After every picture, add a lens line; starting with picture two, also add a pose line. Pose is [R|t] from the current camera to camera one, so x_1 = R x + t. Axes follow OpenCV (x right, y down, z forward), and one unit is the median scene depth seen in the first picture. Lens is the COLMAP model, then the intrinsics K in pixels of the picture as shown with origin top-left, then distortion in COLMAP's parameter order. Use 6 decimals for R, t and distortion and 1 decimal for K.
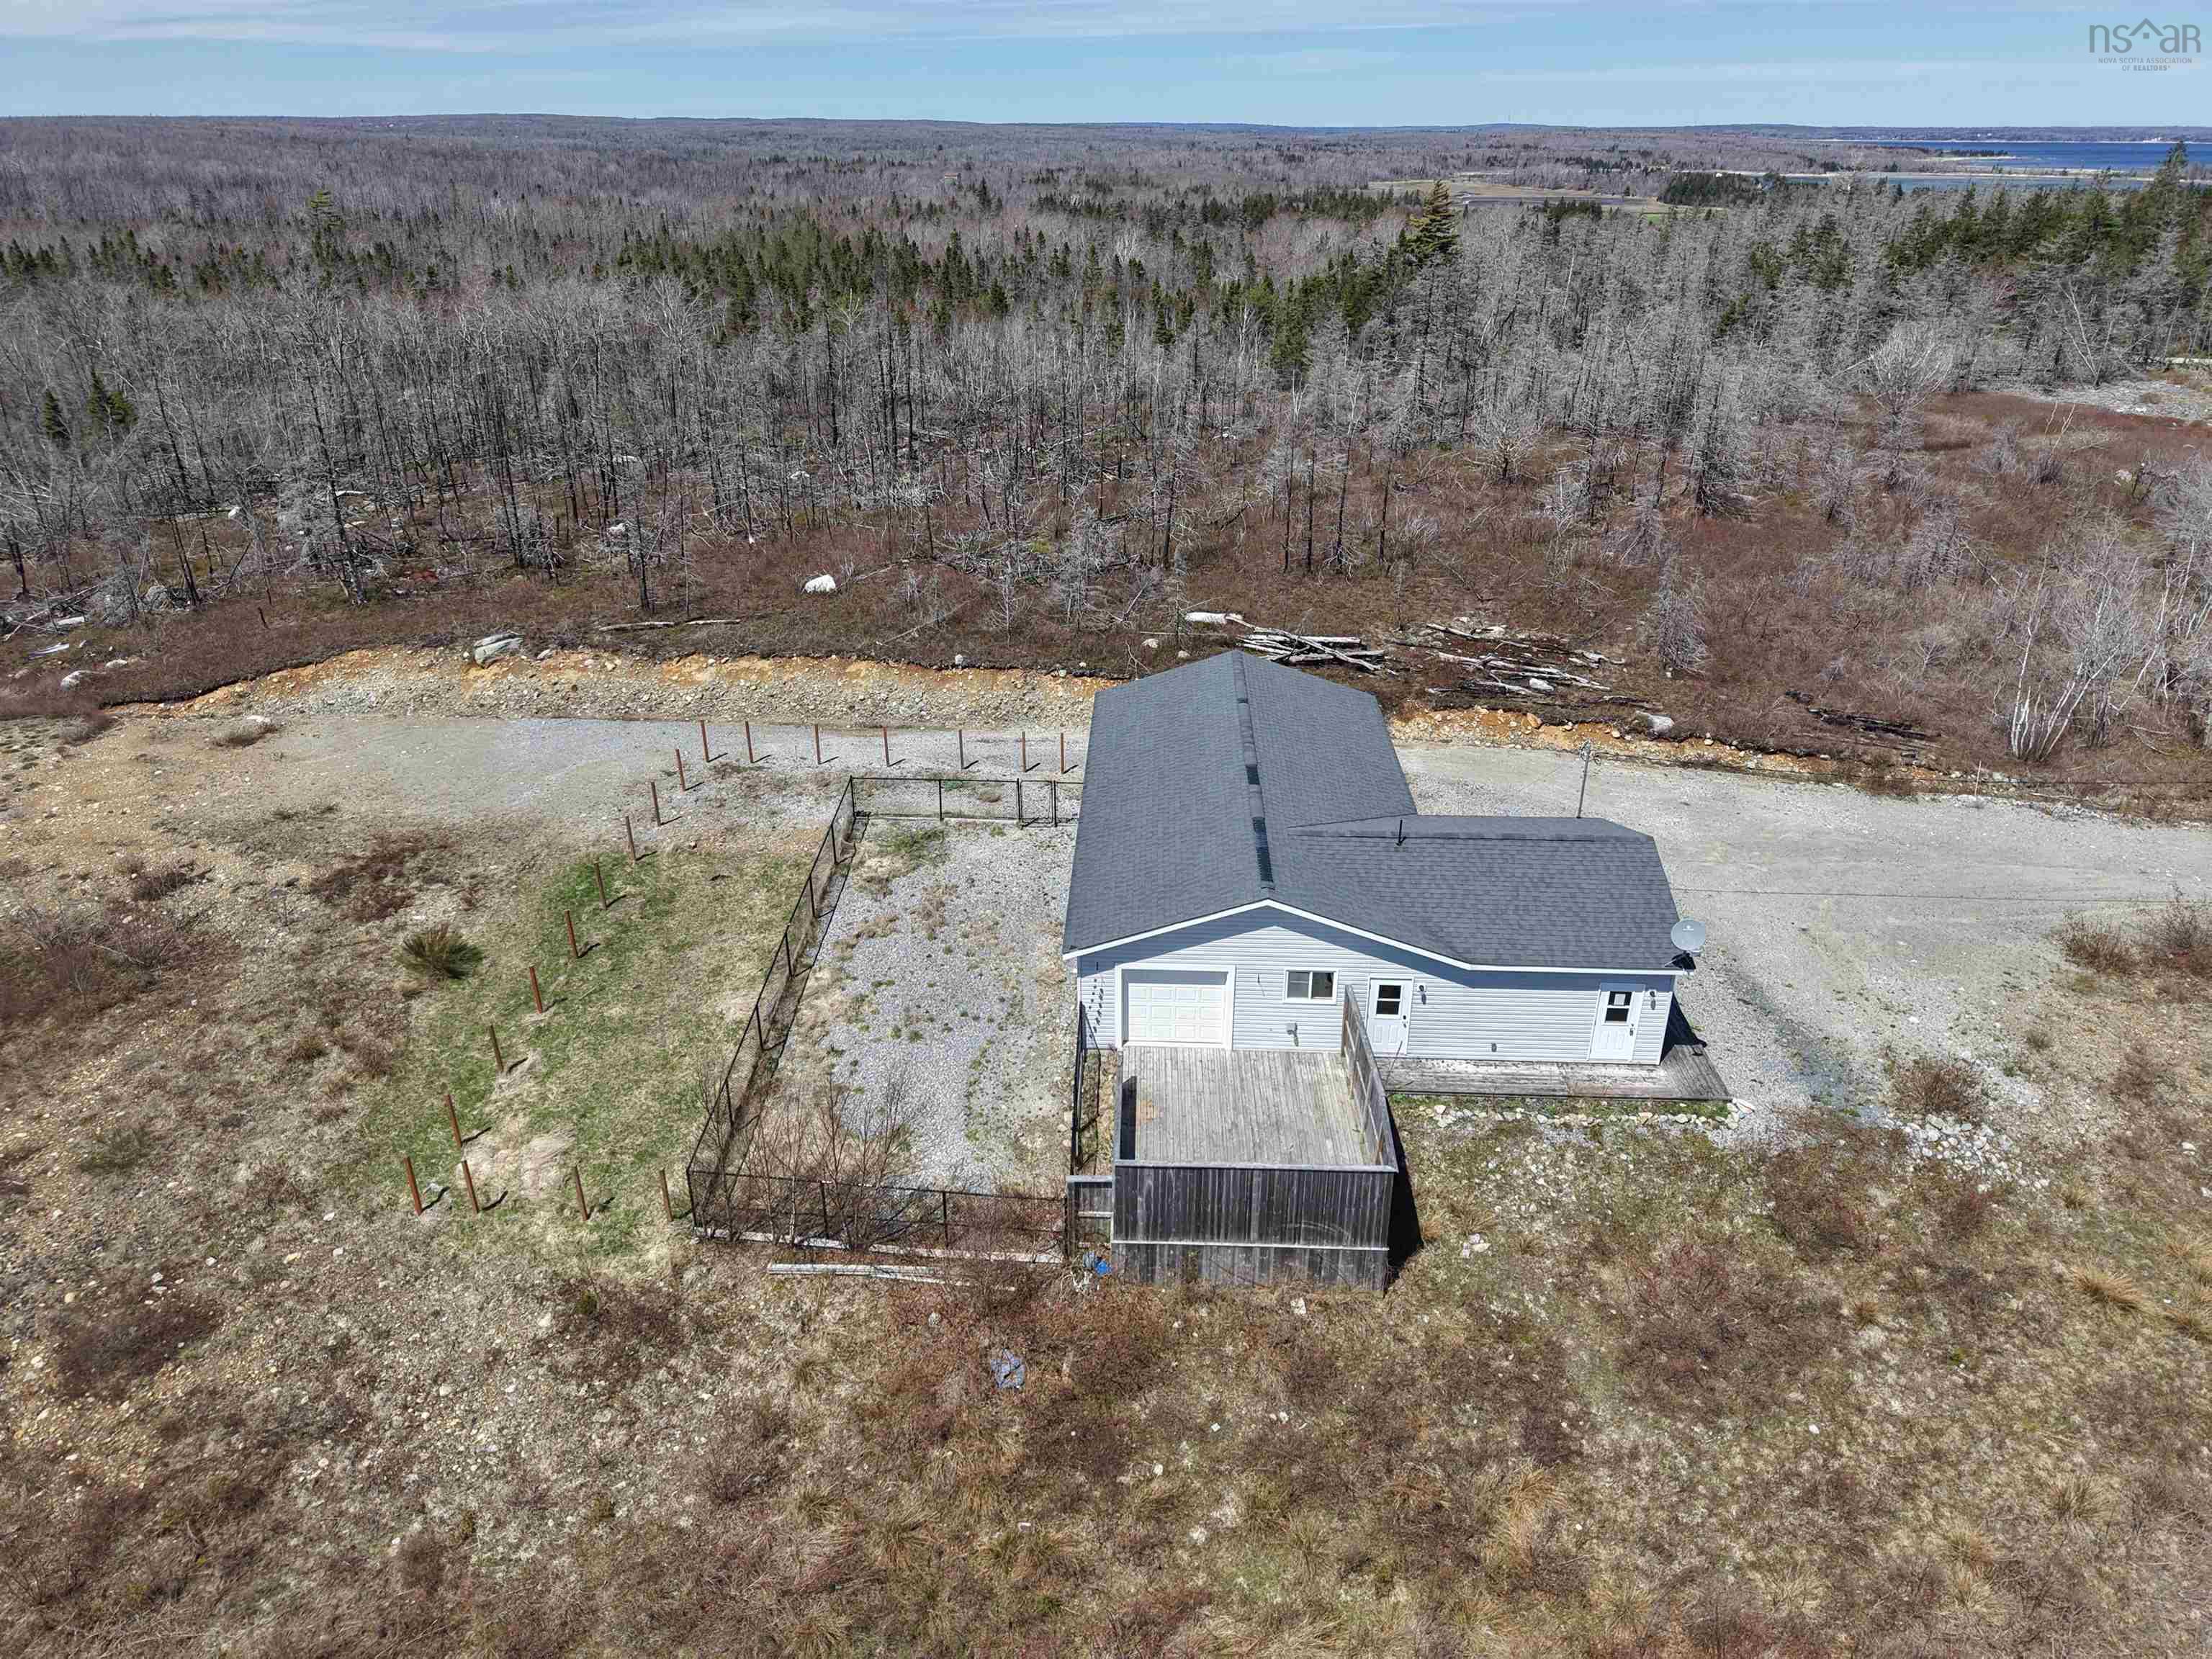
lens RADIAL K [[1498.3, 0, 1105.6], [0, 1498.3, 797.9], [0, 0, 1]] dist [0.024436, -0.023470]
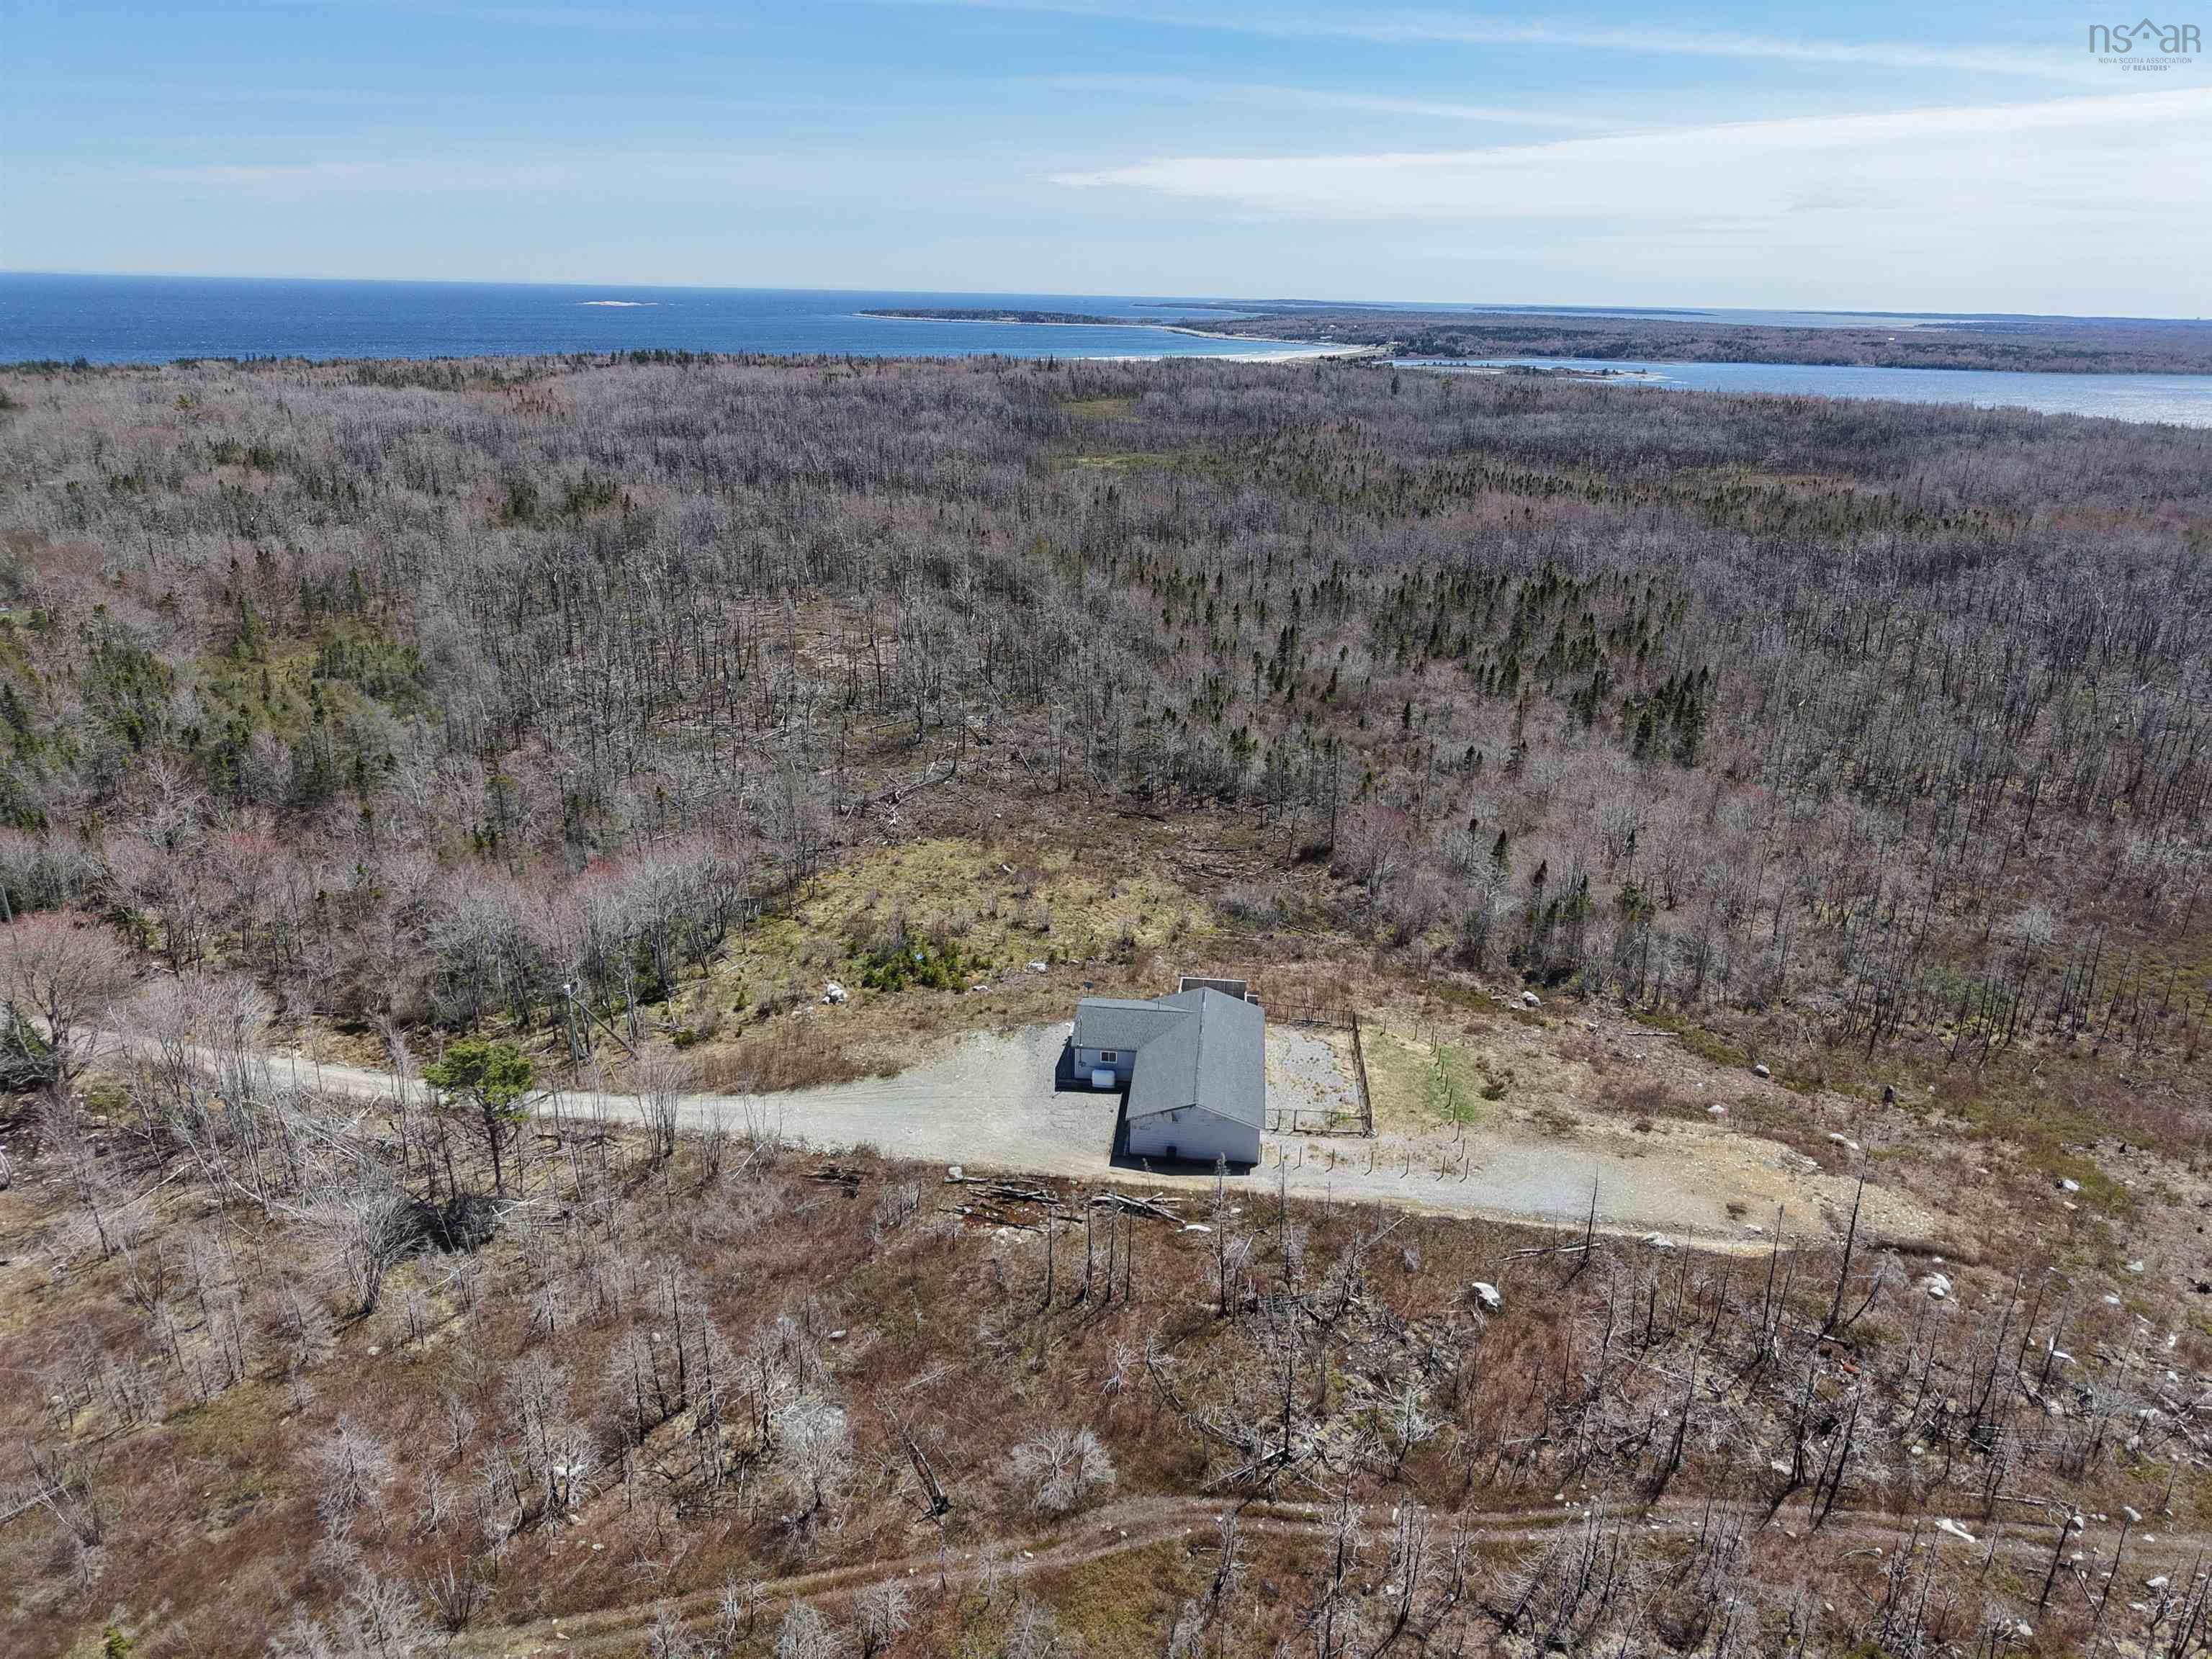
lens RADIAL K [[1498.3, 0, 1105.6], [0, 1498.3, 797.9], [0, 0, 1]] dist [0.024436, -0.023470]
pose [[-0.997872, -0.042169, 0.049732, 0.175917], [0.003111, 0.731060, 0.682306, -2.455539], [-0.065129, 0.681009, -0.729373, 3.041409]]
